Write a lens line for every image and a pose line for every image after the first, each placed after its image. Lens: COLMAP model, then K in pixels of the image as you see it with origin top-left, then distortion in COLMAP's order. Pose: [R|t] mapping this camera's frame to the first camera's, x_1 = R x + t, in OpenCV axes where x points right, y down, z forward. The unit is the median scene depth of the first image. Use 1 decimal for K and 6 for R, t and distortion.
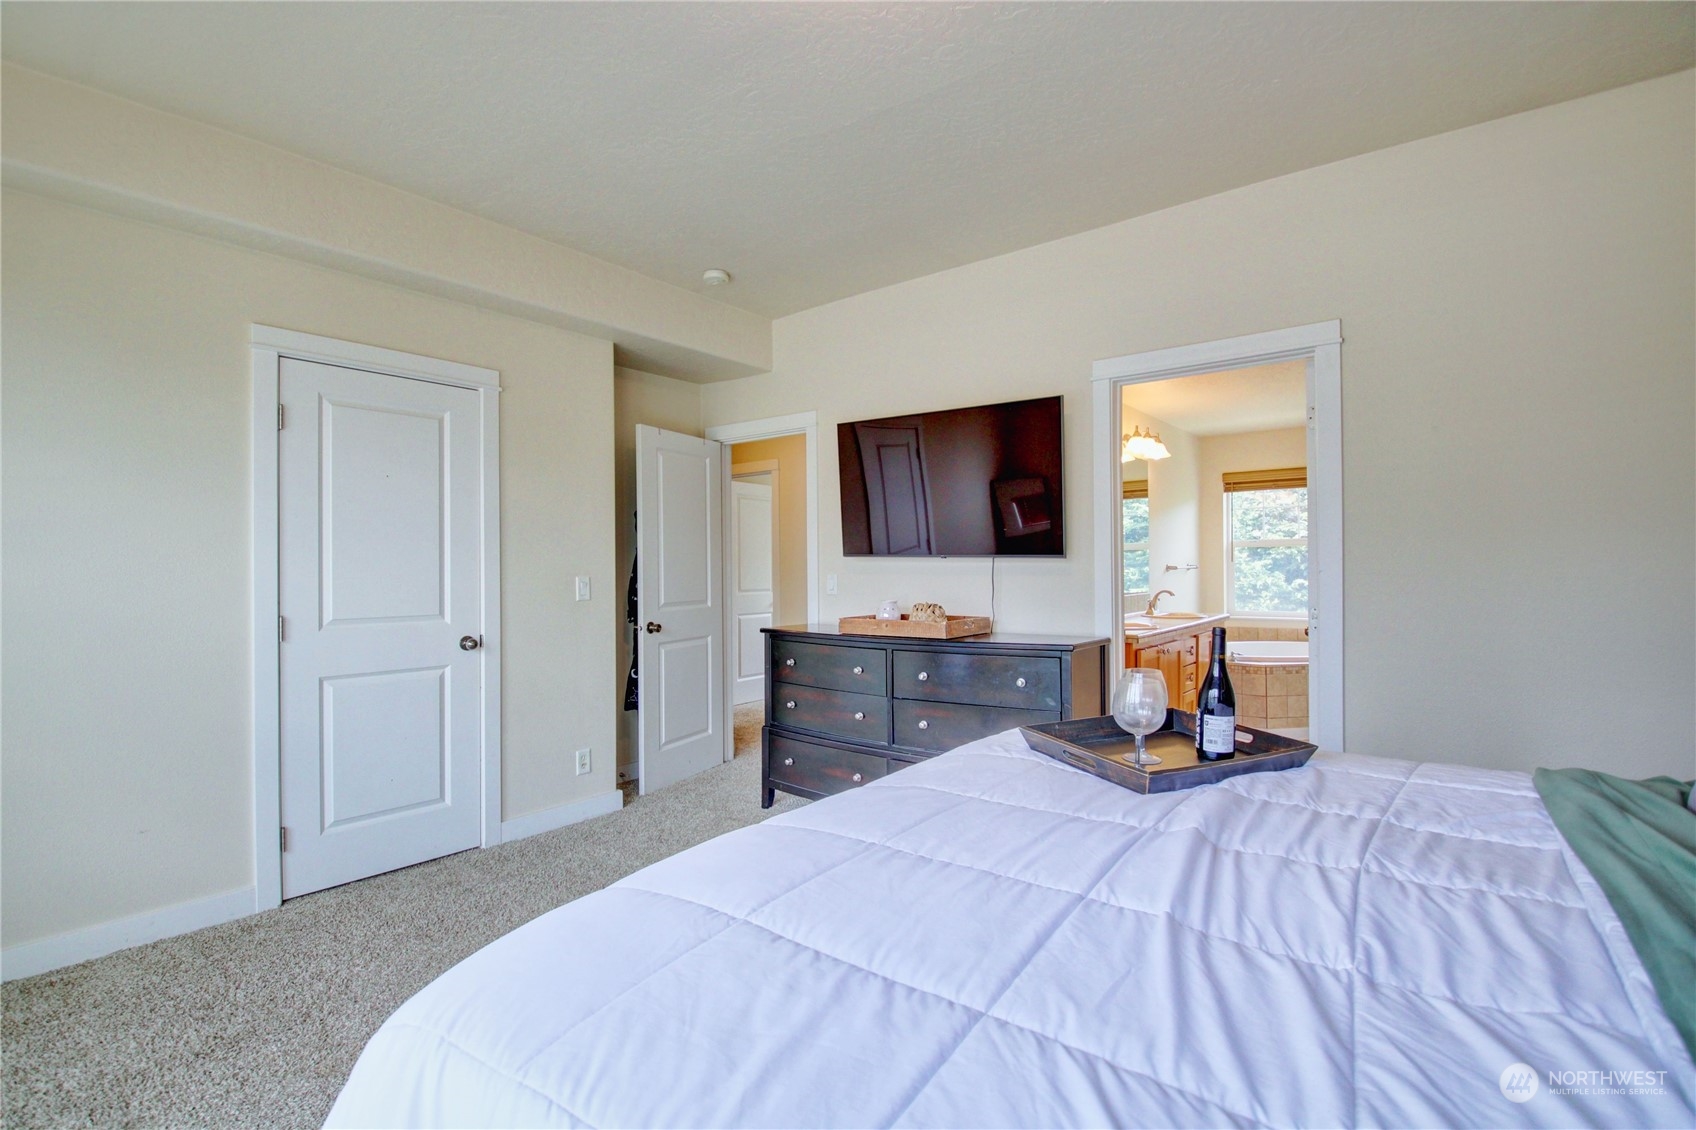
lens RADIAL K [[794.6, 0, 840.1], [0, 794.6, 562.7], [0, 0, 1]] dist [0.010319, -0.001732]
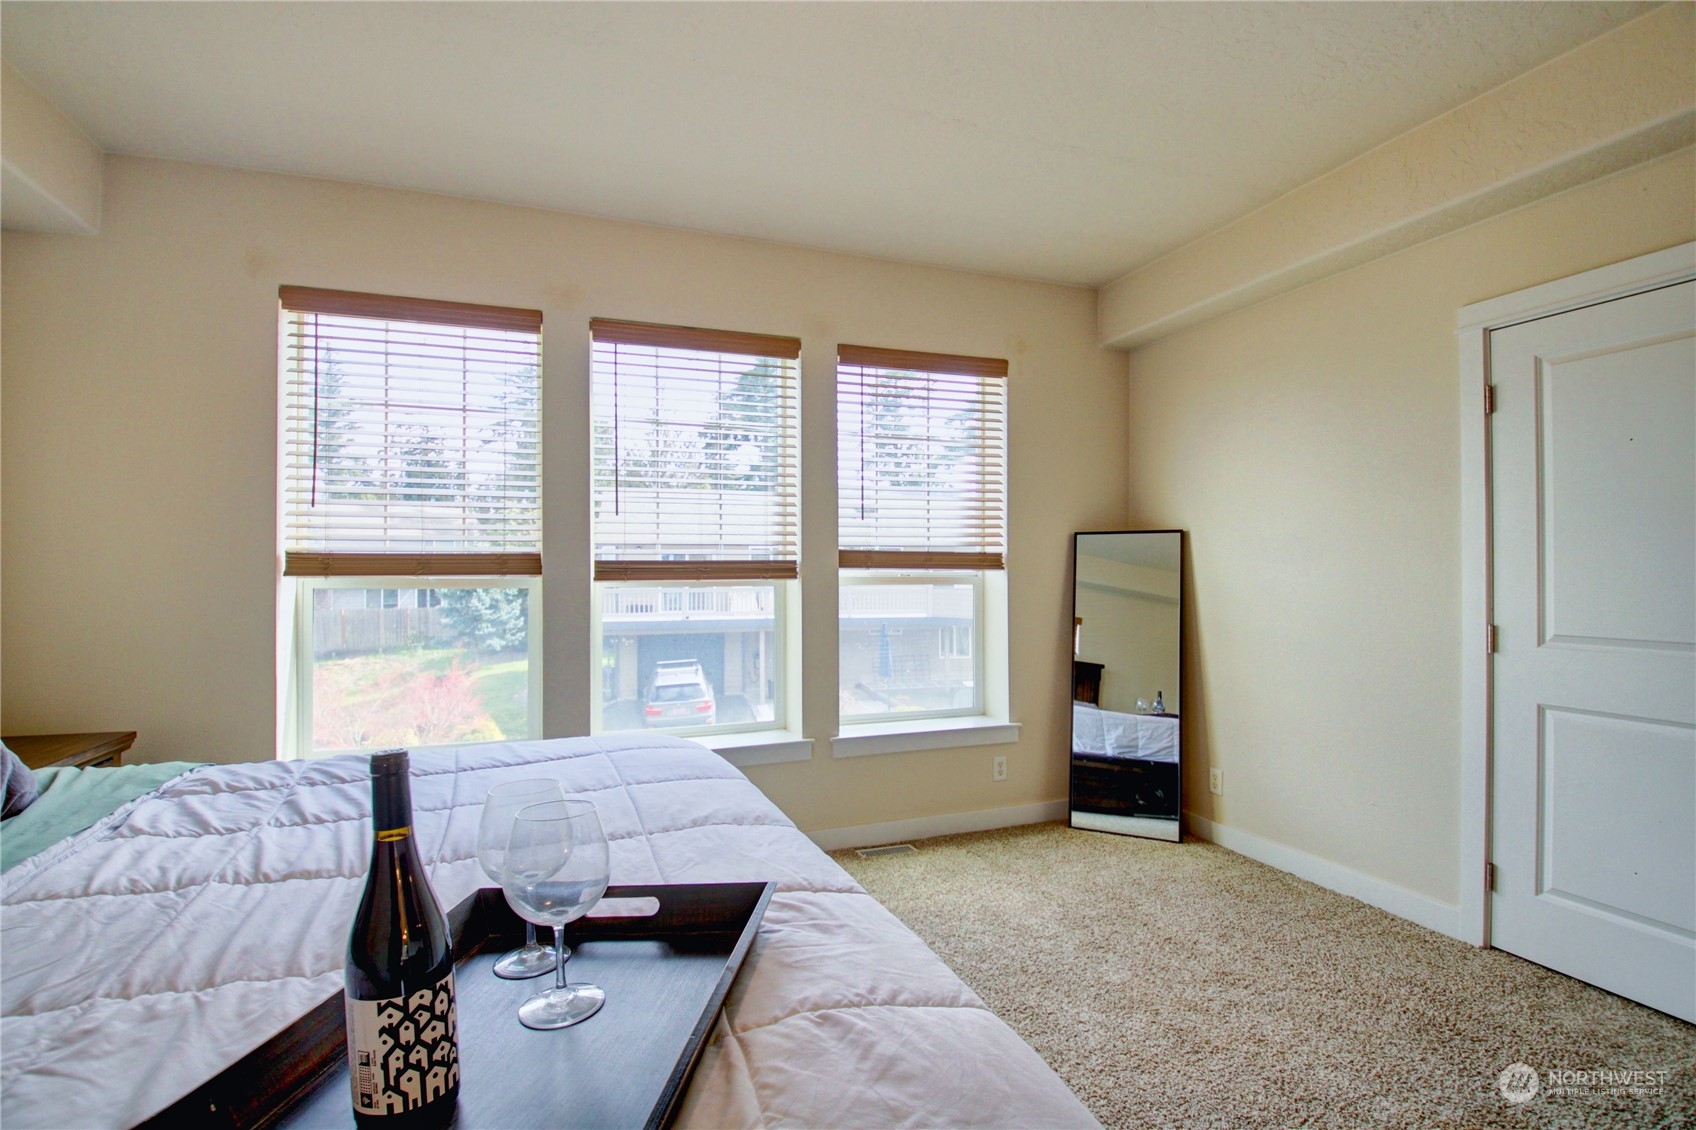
lens RADIAL K [[794.6, 0, 859.8], [0, 794.6, 561.5], [0, 0, 1]] dist [0.010319, -0.001732]
pose [[-0.498757, -0.008962, -0.866695, 0.416814], [0.018184, 0.999618, -0.020801, 0.002520], [0.866551, -0.026134, -0.498404, 0.828133]]
